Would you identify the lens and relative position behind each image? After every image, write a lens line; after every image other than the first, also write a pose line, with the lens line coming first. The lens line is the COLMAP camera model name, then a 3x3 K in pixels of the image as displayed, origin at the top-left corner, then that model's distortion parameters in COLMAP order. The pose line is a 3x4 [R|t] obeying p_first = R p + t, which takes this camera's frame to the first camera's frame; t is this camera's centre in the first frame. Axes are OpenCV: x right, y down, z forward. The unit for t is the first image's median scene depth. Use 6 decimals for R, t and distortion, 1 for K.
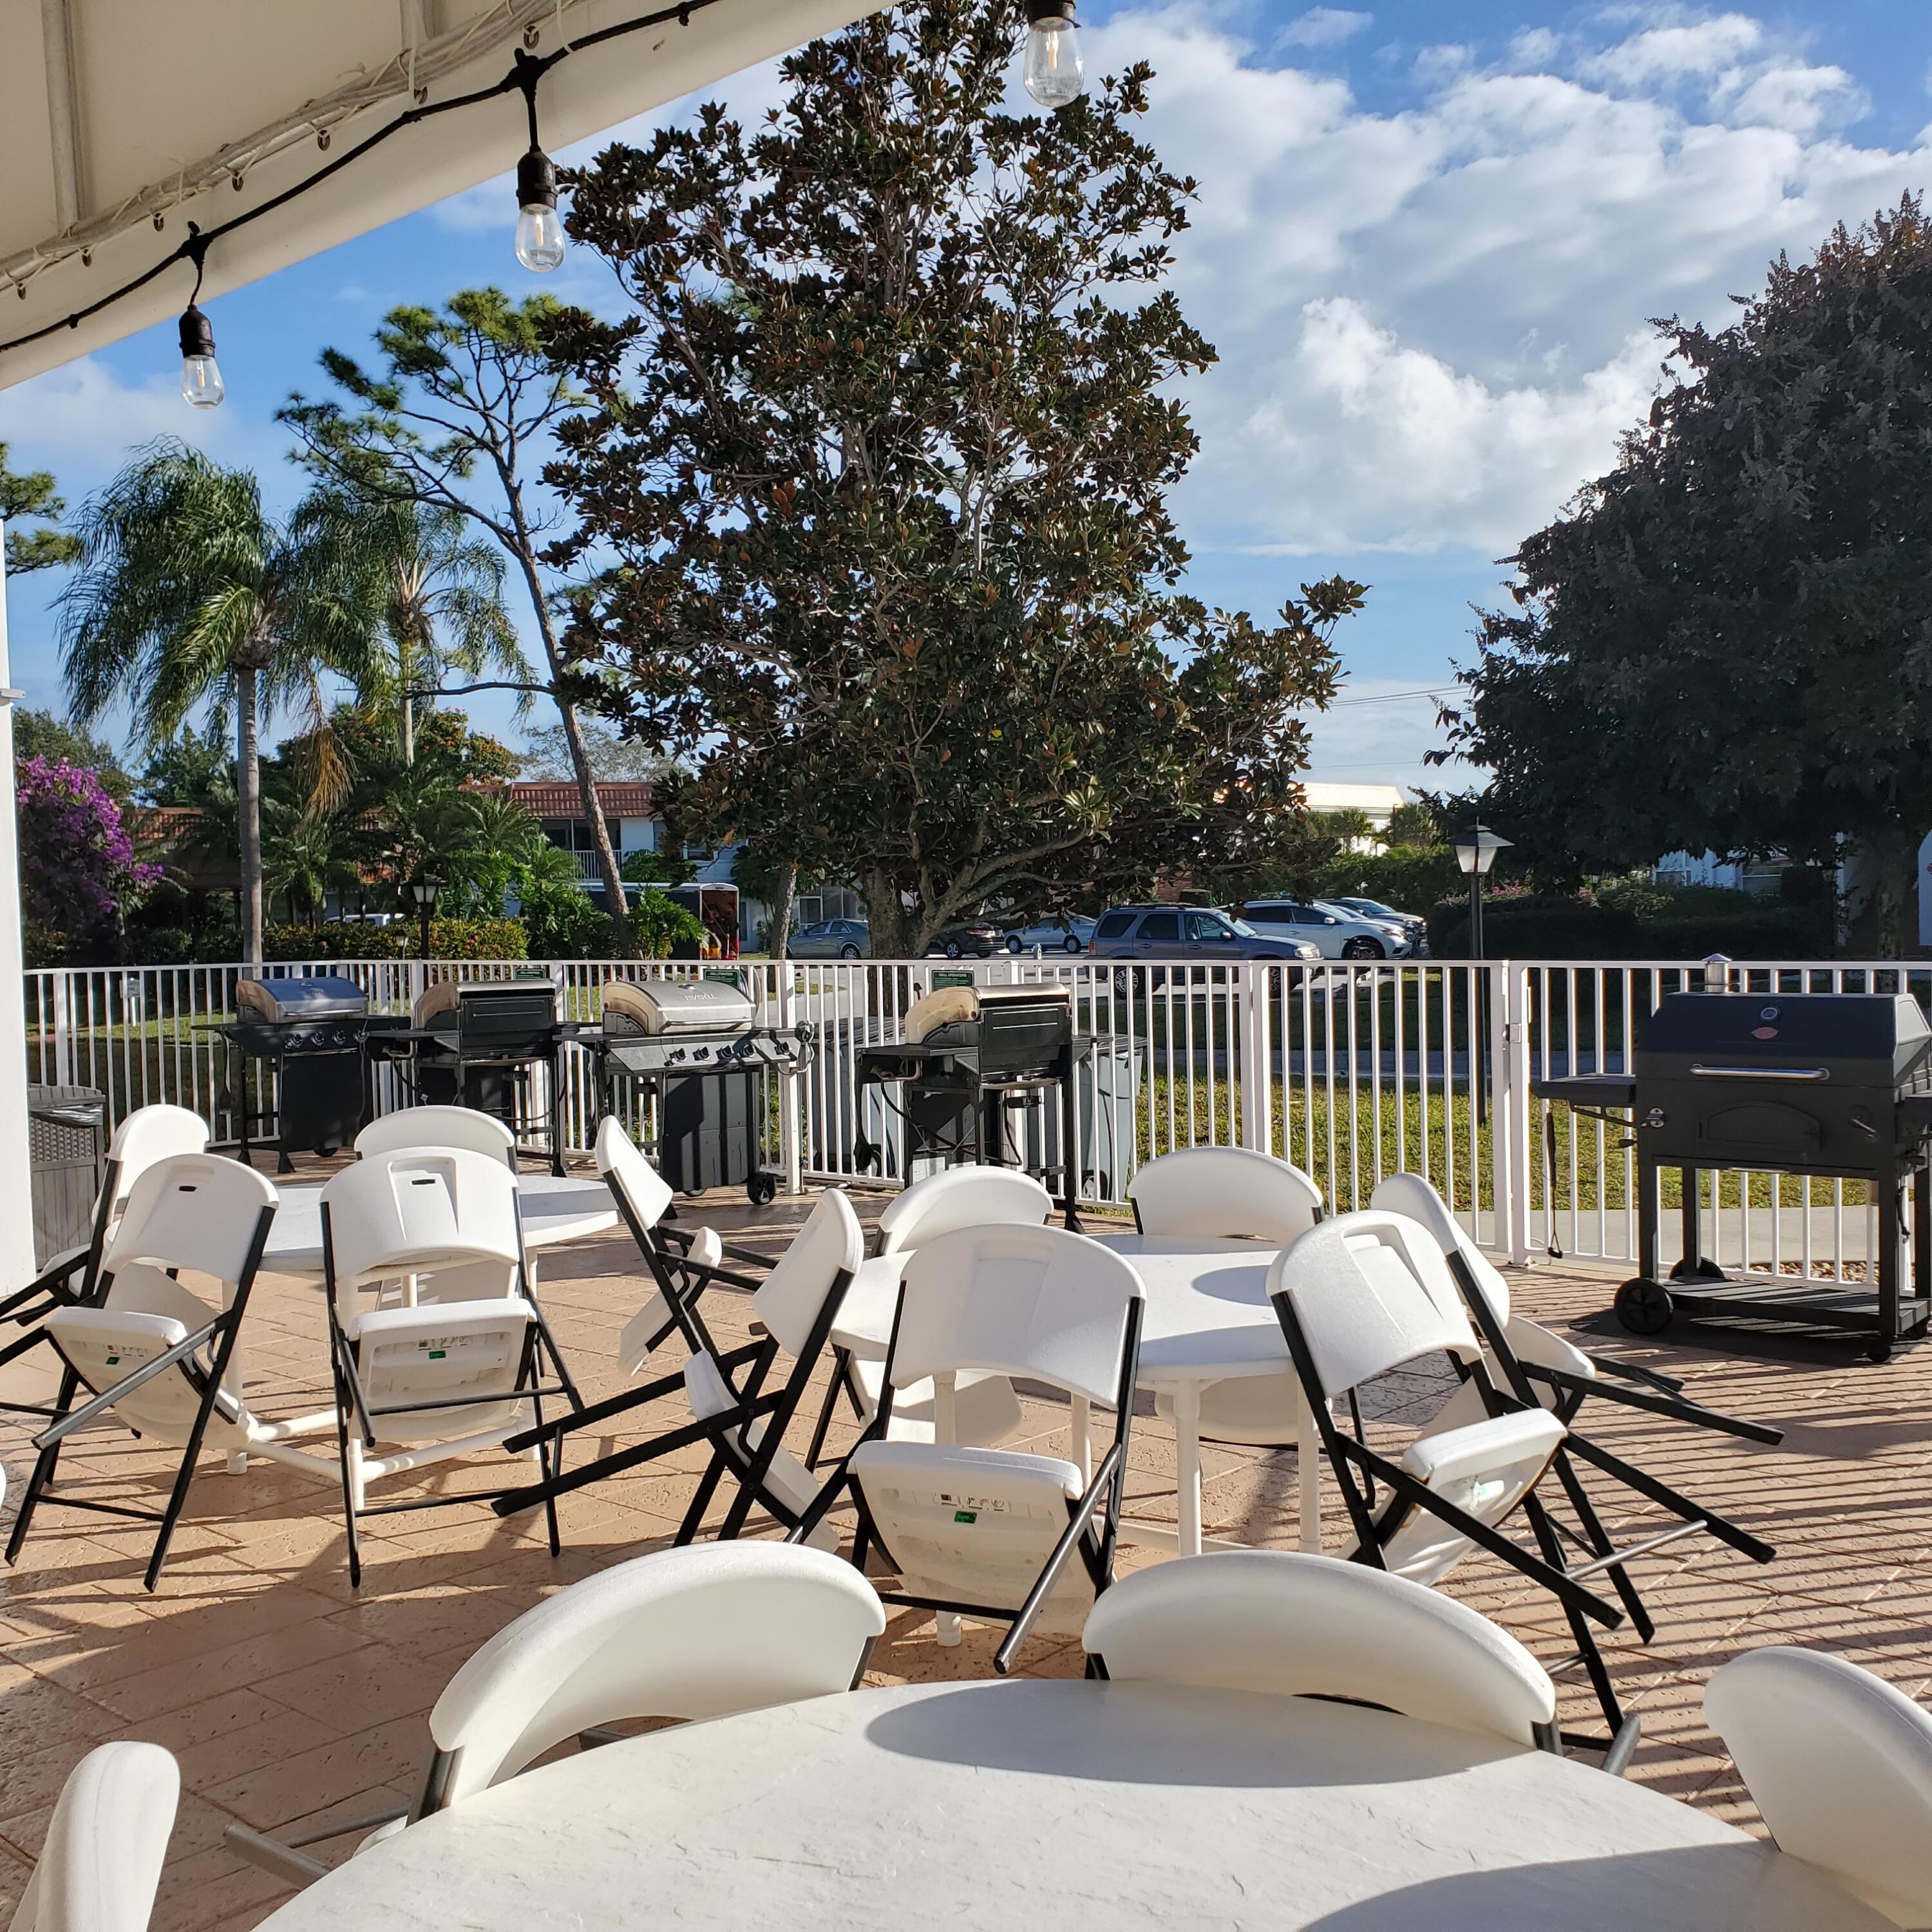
lens RADIAL K [[2026.7, 0, 919.2], [0, 2026.7, 974.3], [0, 0, 1]] dist [0.215141, -0.590017]
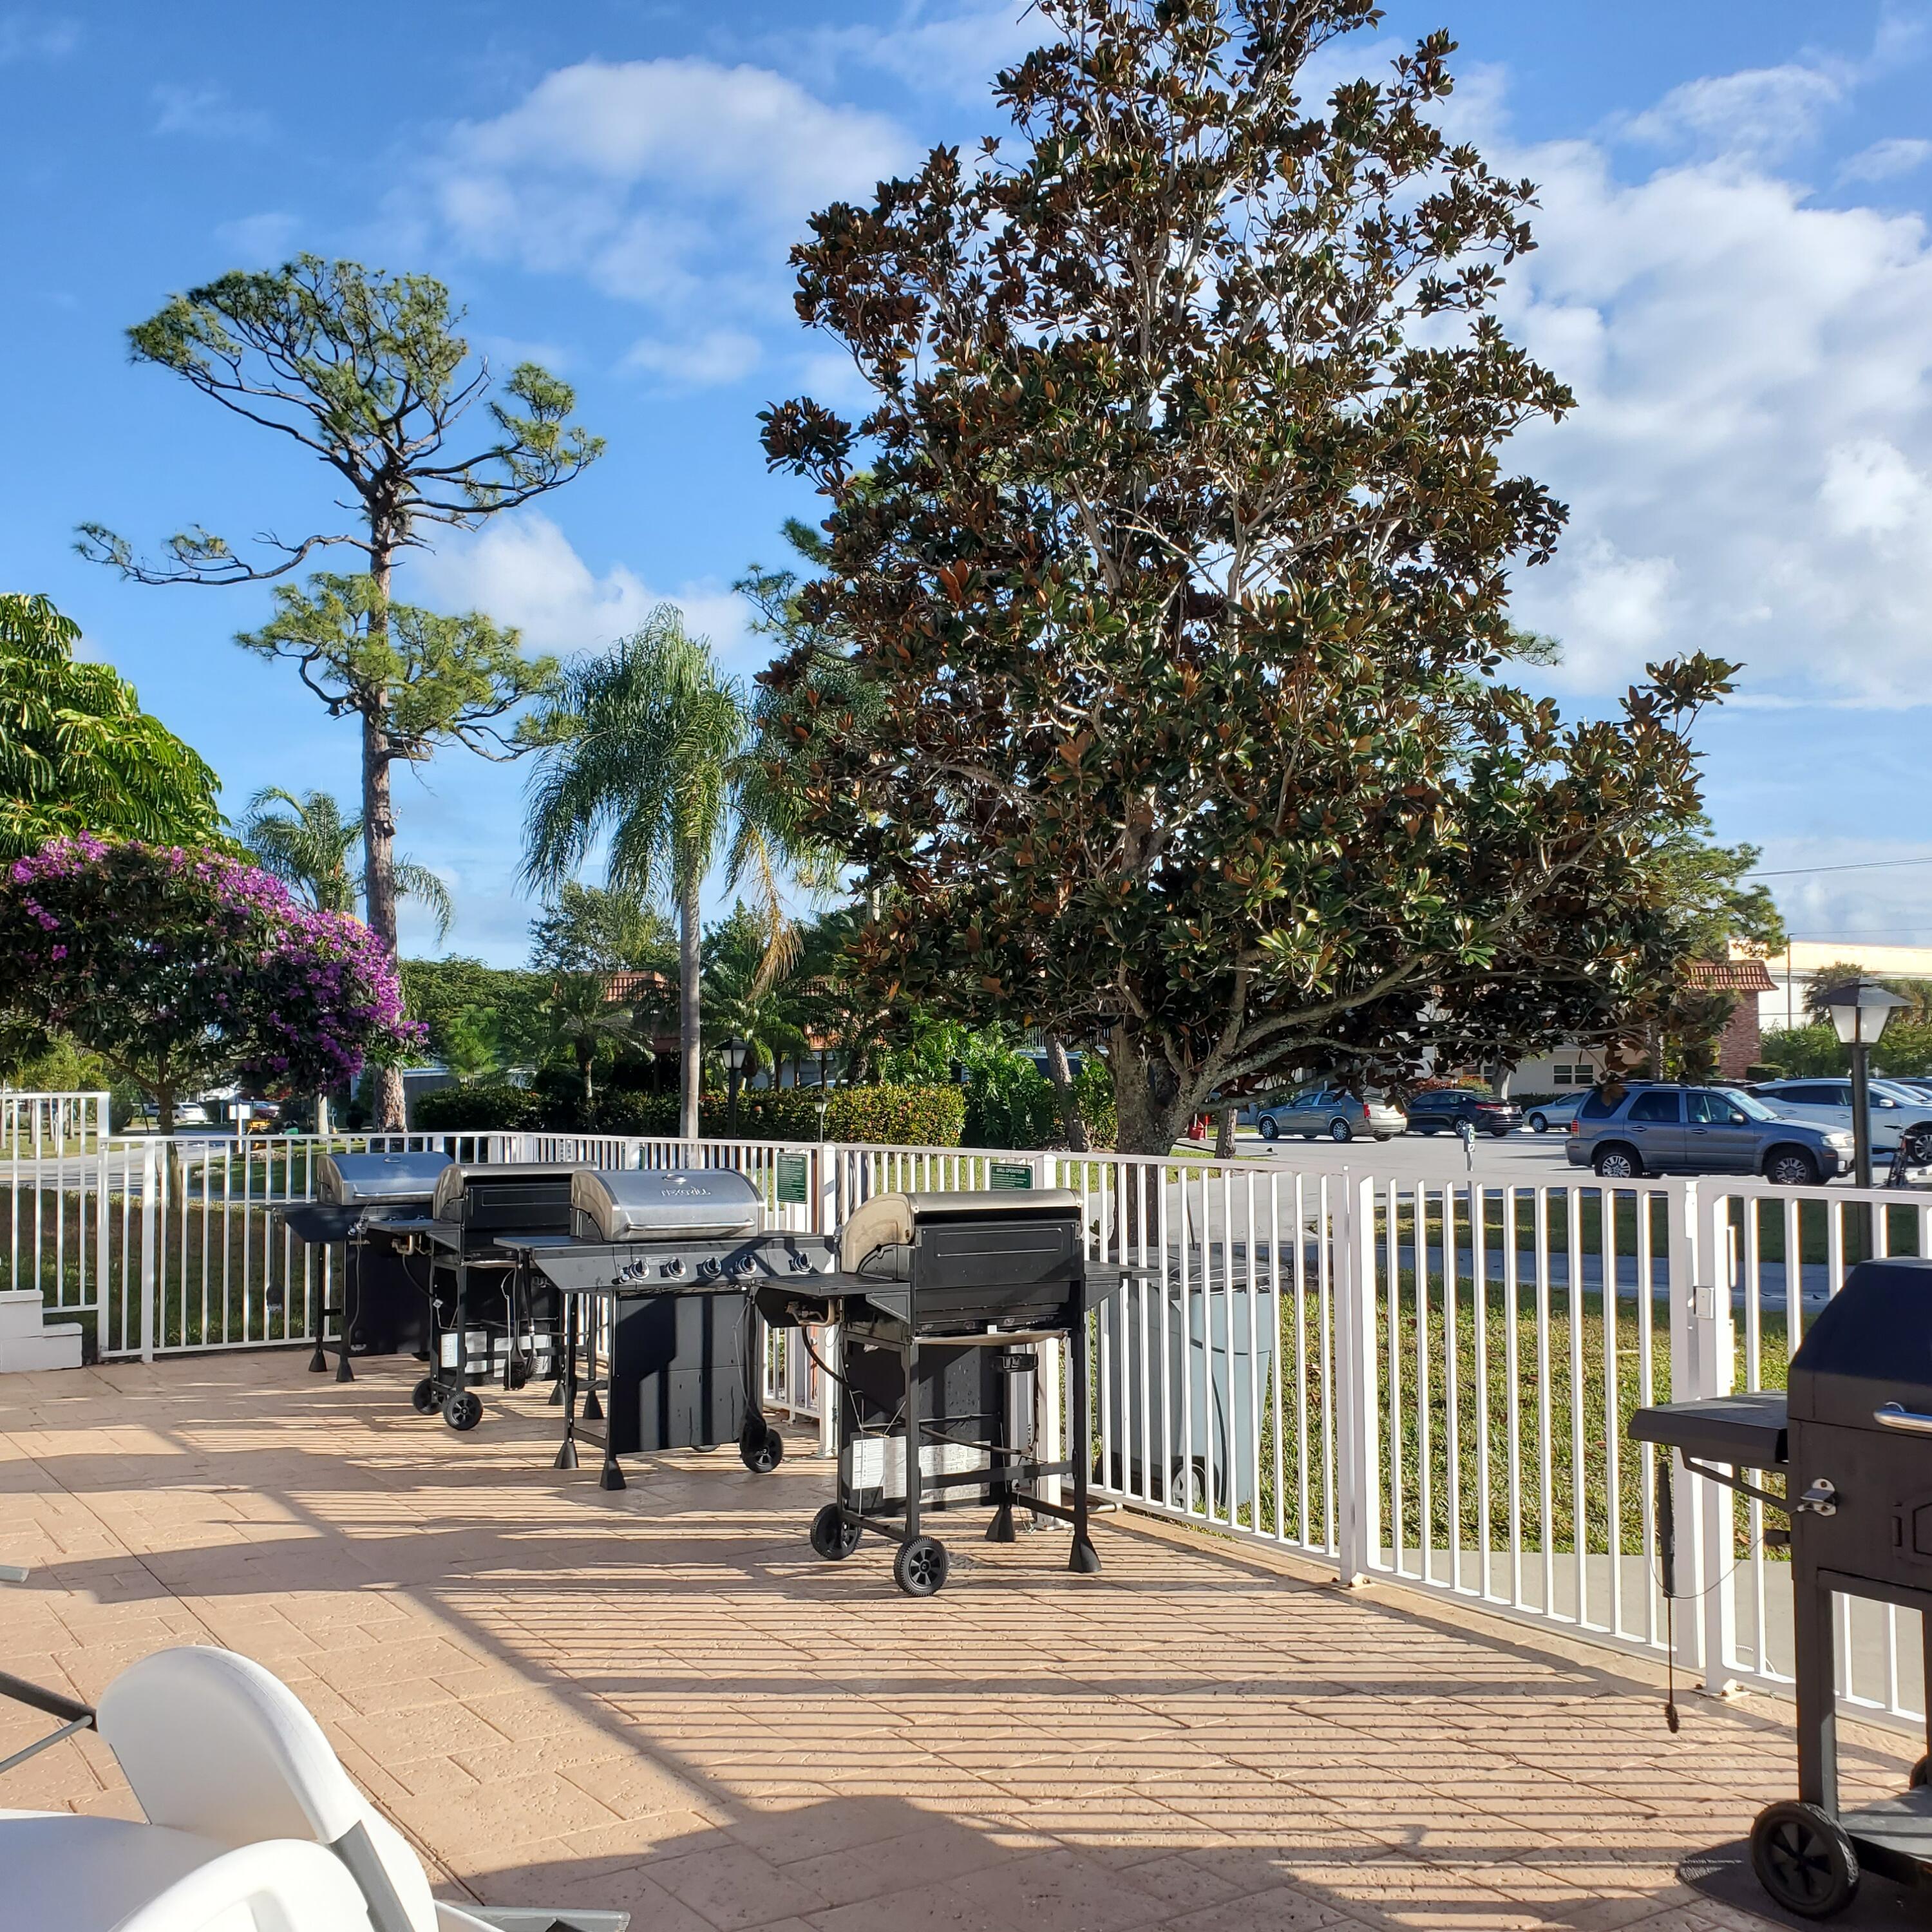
lens RADIAL K [[2019.2, 0, 961.9], [0, 2019.2, 1016.0], [0, 0, 1]] dist [0.128864, -0.248713]
pose [[0.966873, 0.006212, -0.255183, 0.128474], [-0.022191, 0.997964, -0.059787, -0.008050], [0.254292, 0.063469, 0.965043, 0.198448]]
